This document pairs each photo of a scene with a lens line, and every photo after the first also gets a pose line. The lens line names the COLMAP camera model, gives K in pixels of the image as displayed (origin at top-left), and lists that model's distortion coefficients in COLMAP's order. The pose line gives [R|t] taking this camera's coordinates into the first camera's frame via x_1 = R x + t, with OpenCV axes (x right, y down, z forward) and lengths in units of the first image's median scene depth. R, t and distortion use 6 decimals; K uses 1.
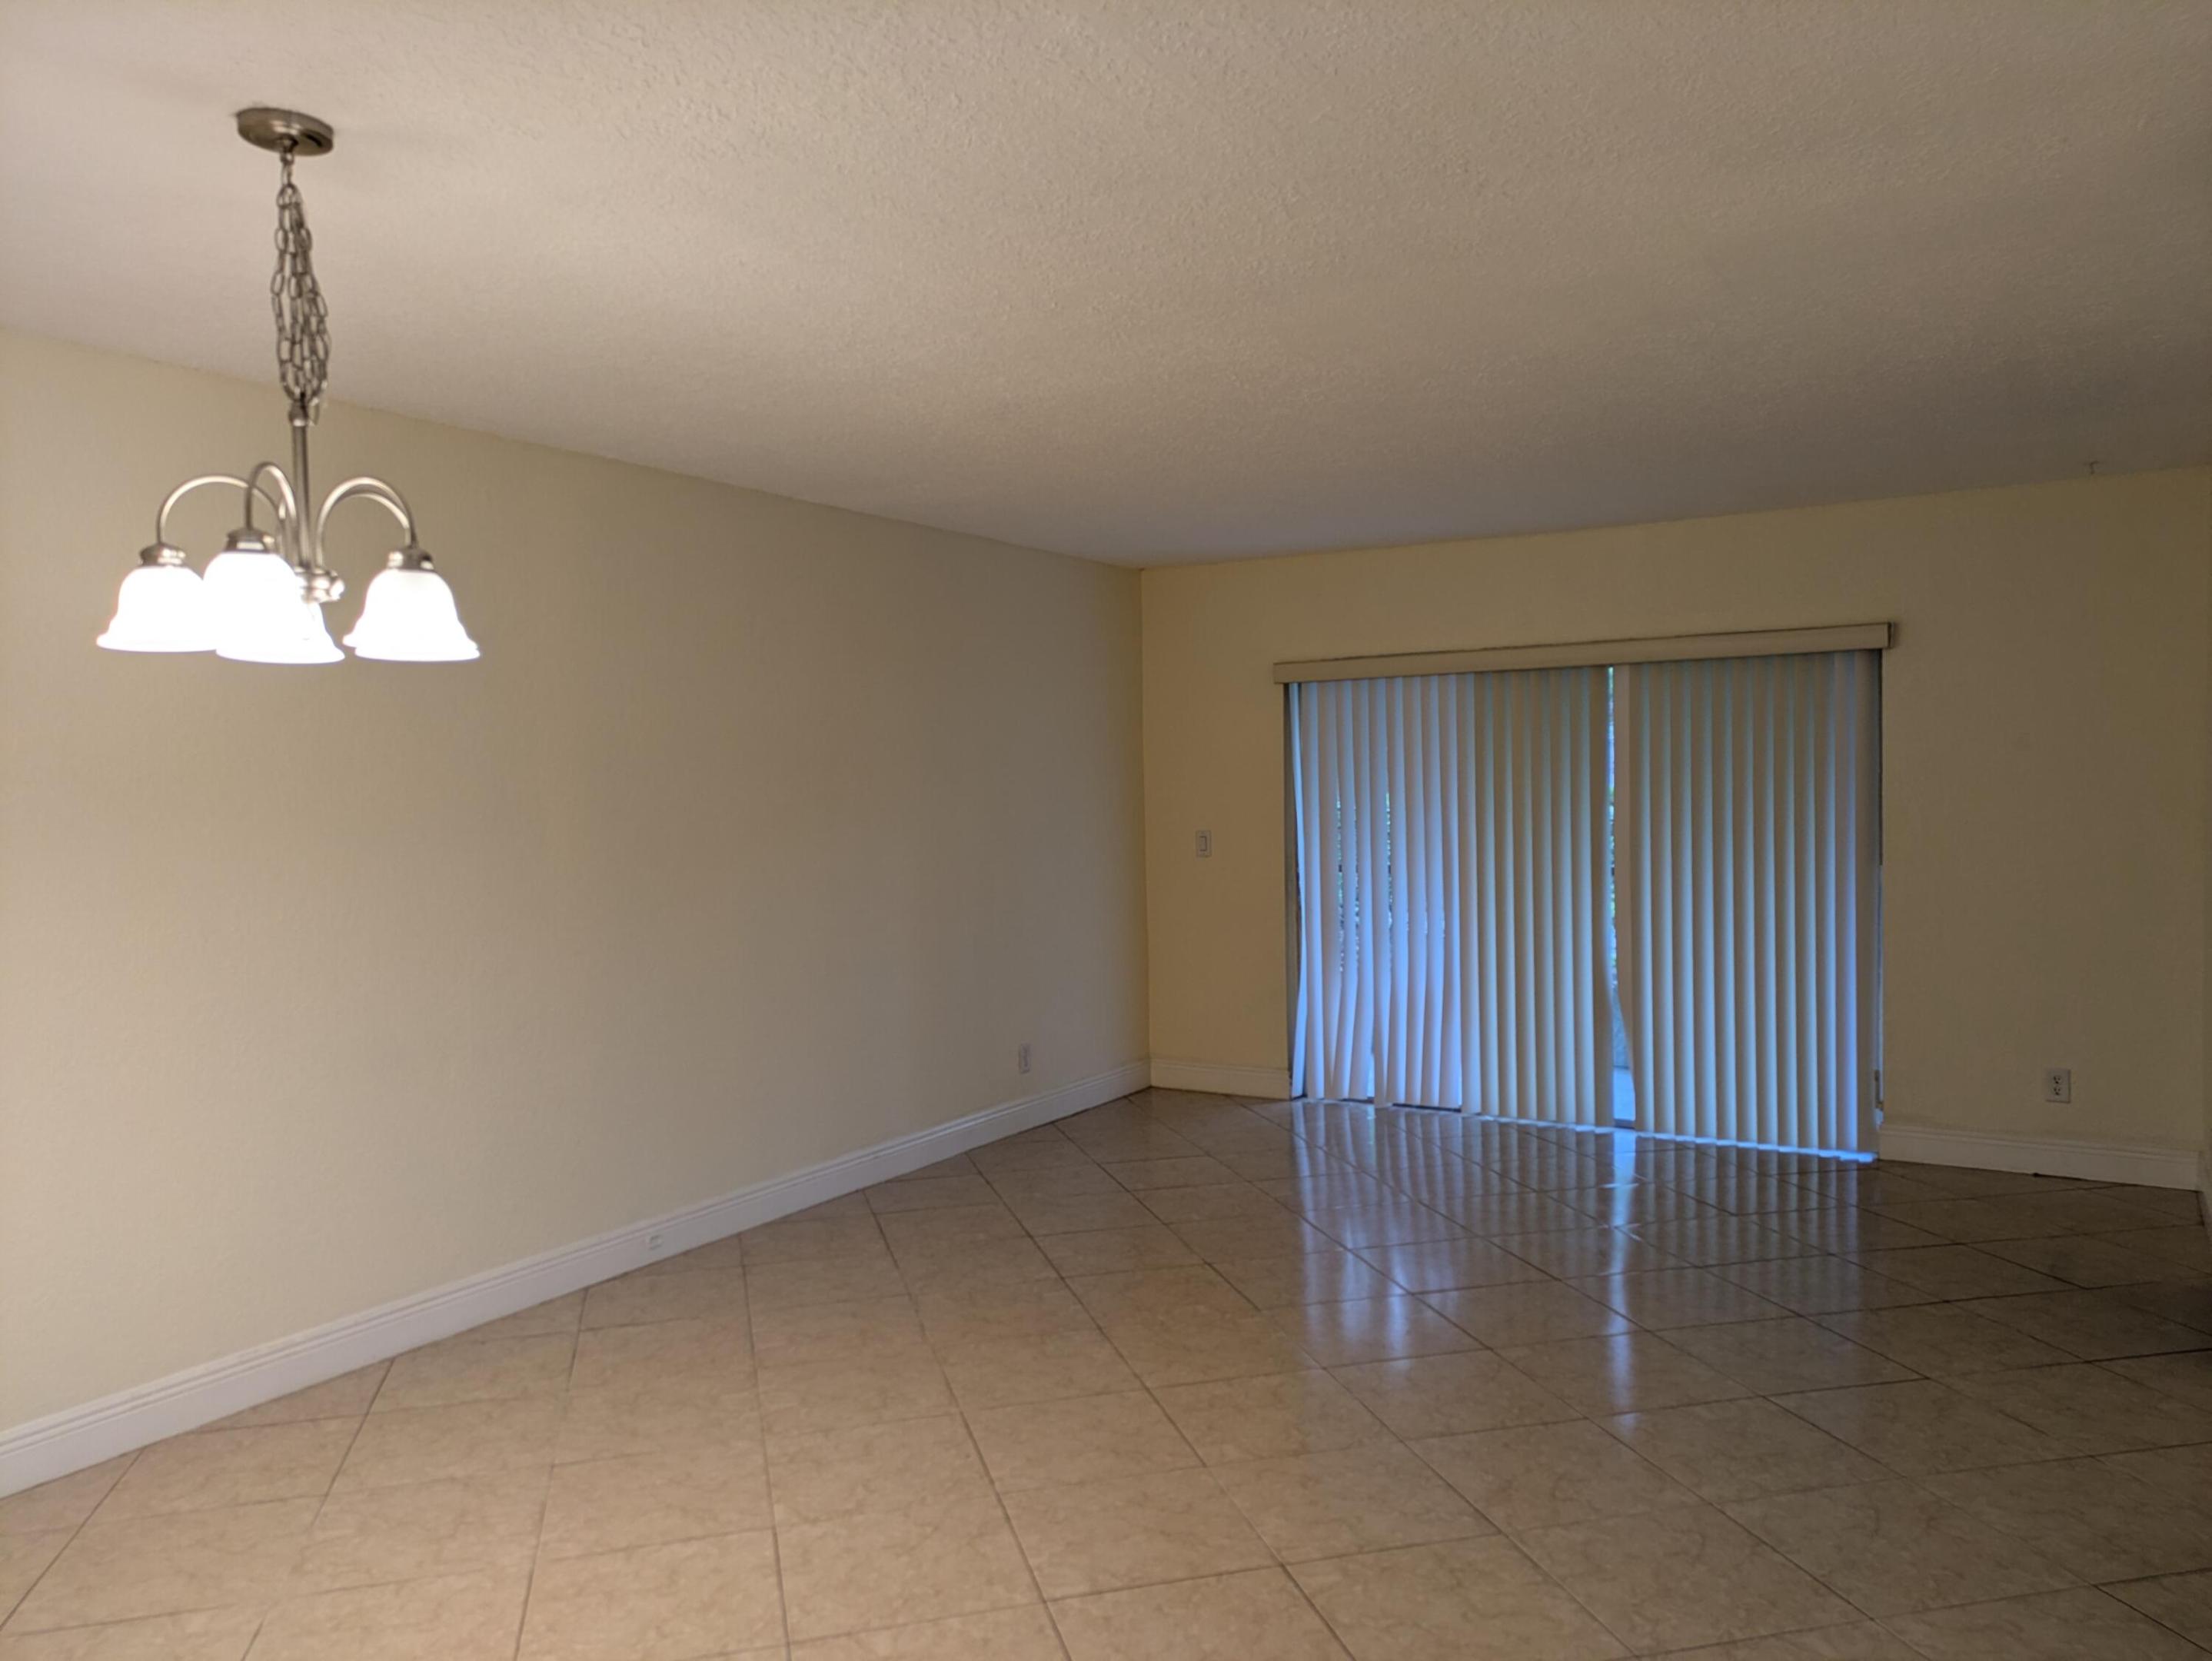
lens RADIAL K [[1635.3, 0, 1120.0], [0, 1635.3, 836.3], [0, 0, 1]] dist [0.051145, -0.029286]
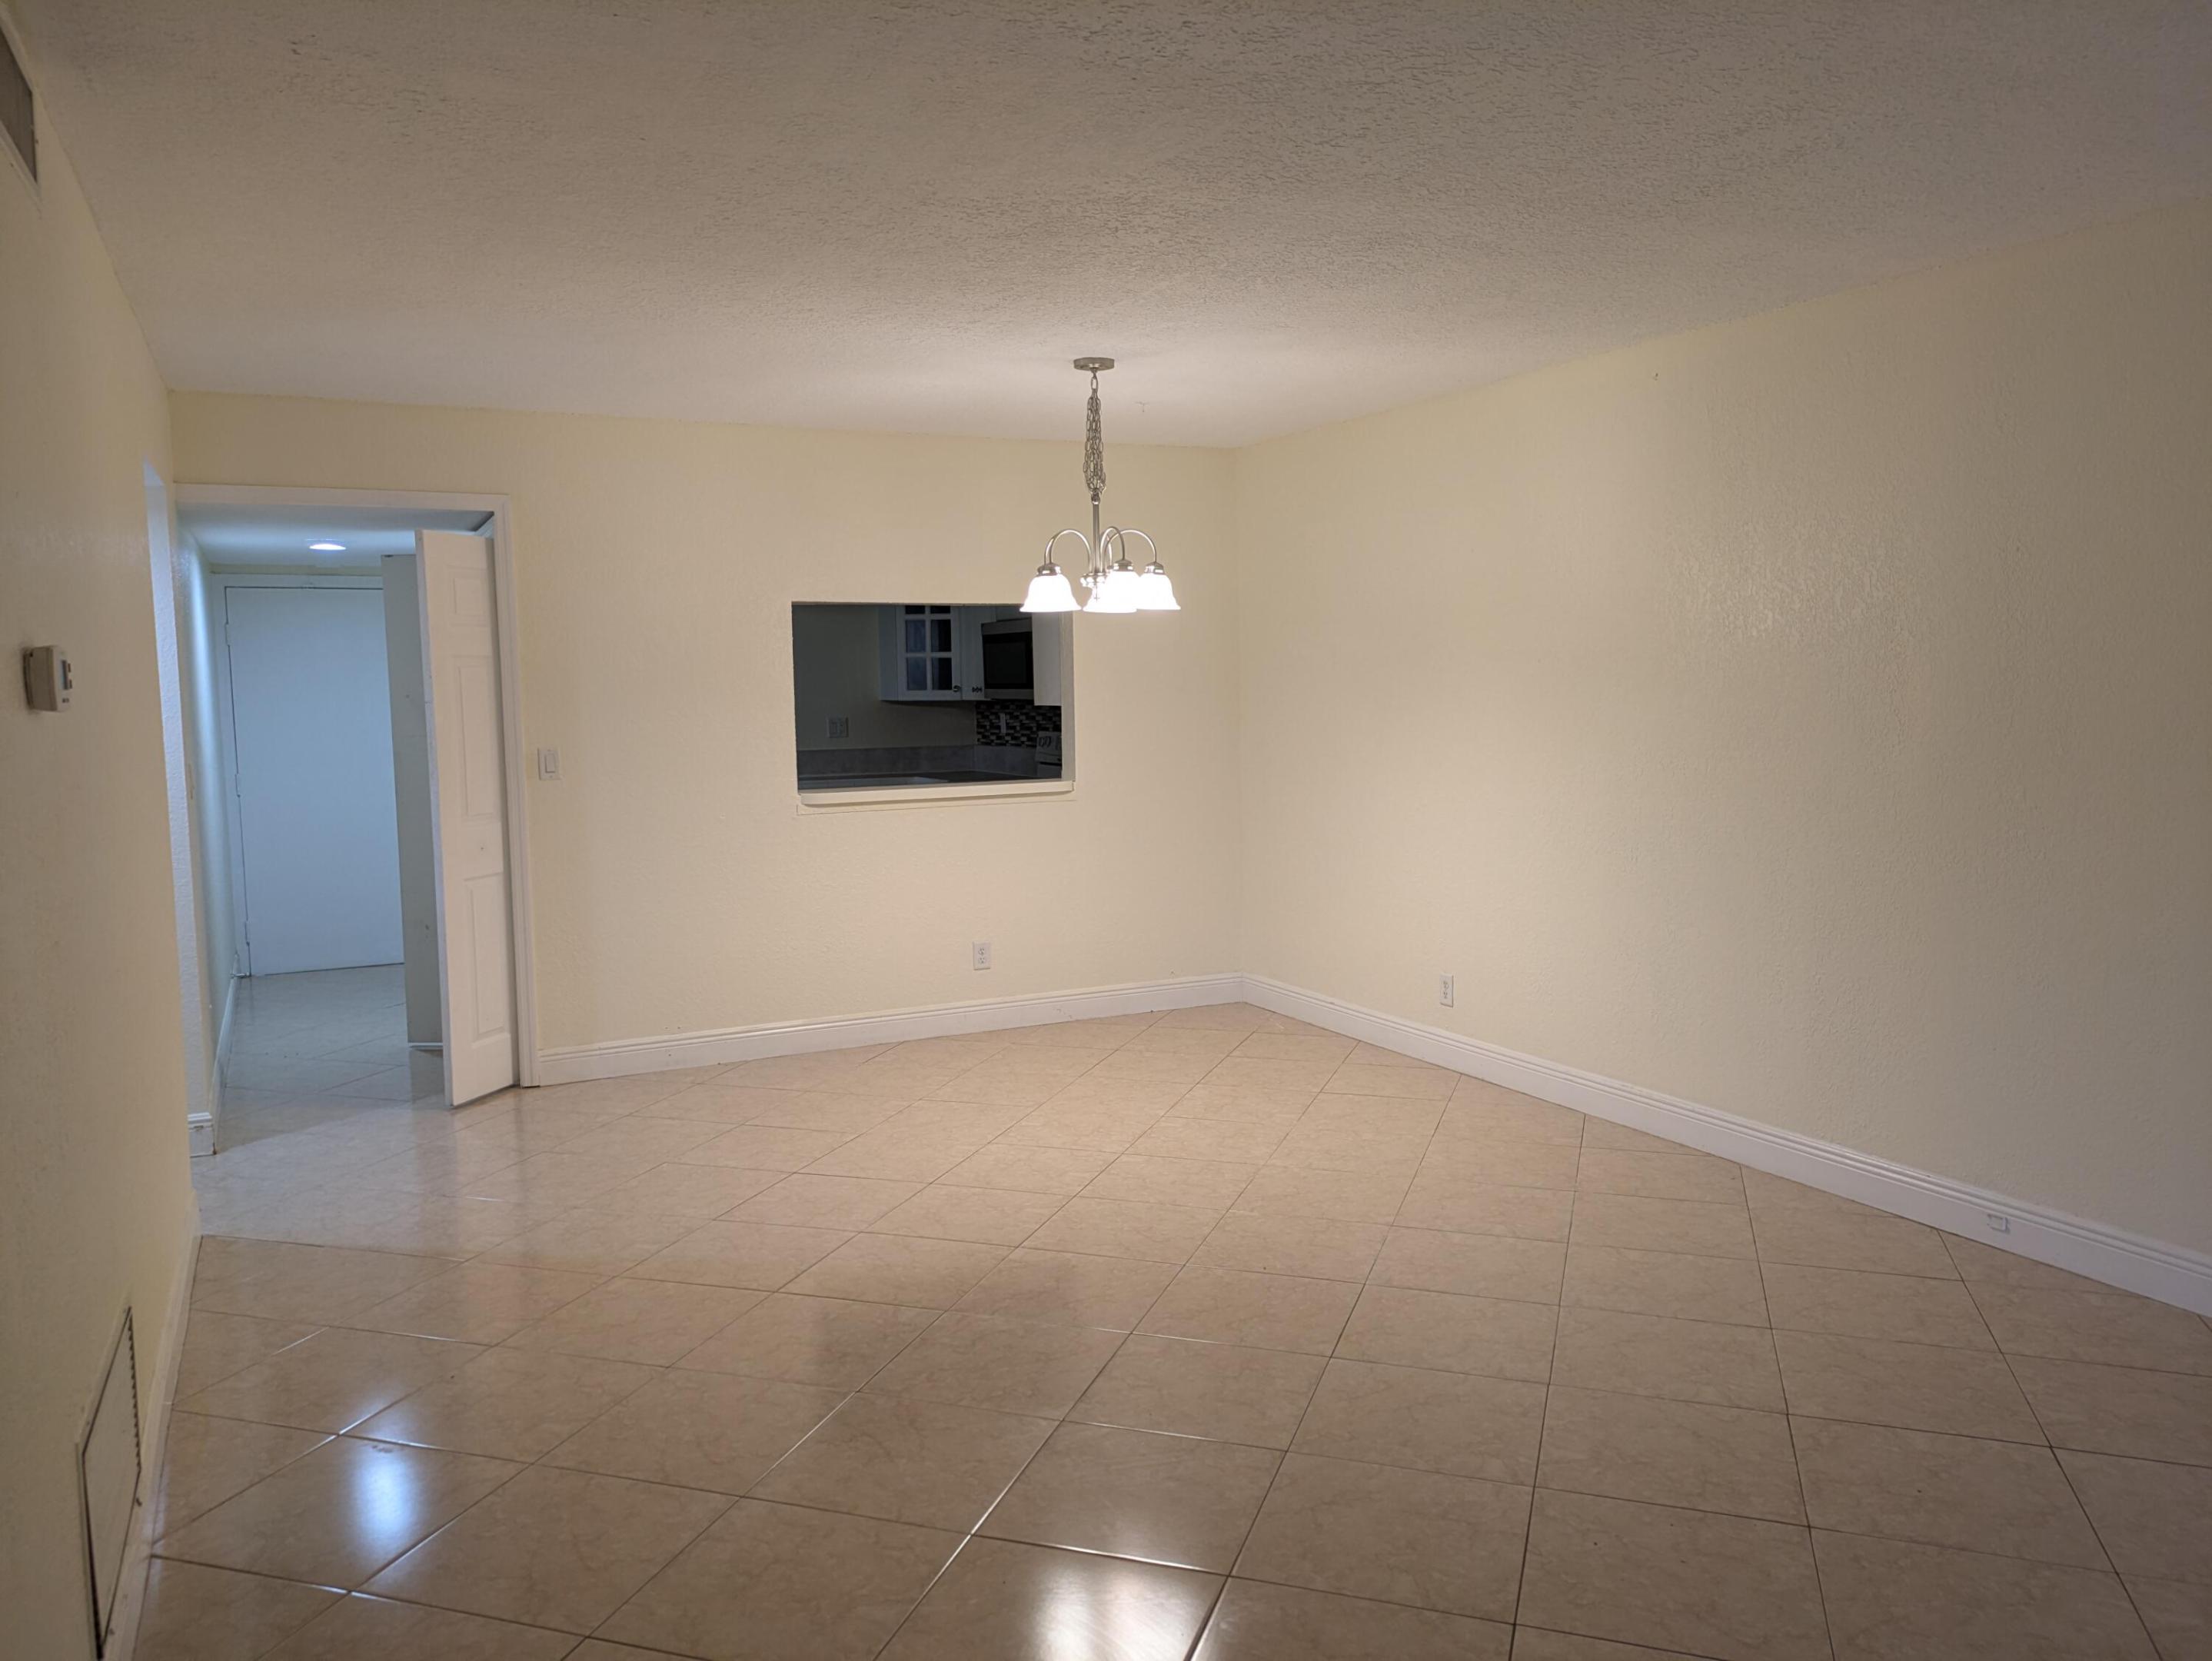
lens RADIAL K [[1635.3, 0, 1118.3], [0, 1635.3, 826.3], [0, 0, 1]] dist [0.051145, -0.029286]
pose [[-0.544709, 0.104901, -0.832038, 1.040052], [-0.005307, 0.991695, 0.128504, -0.093381], [0.838608, 0.074413, -0.539629, 1.765833]]
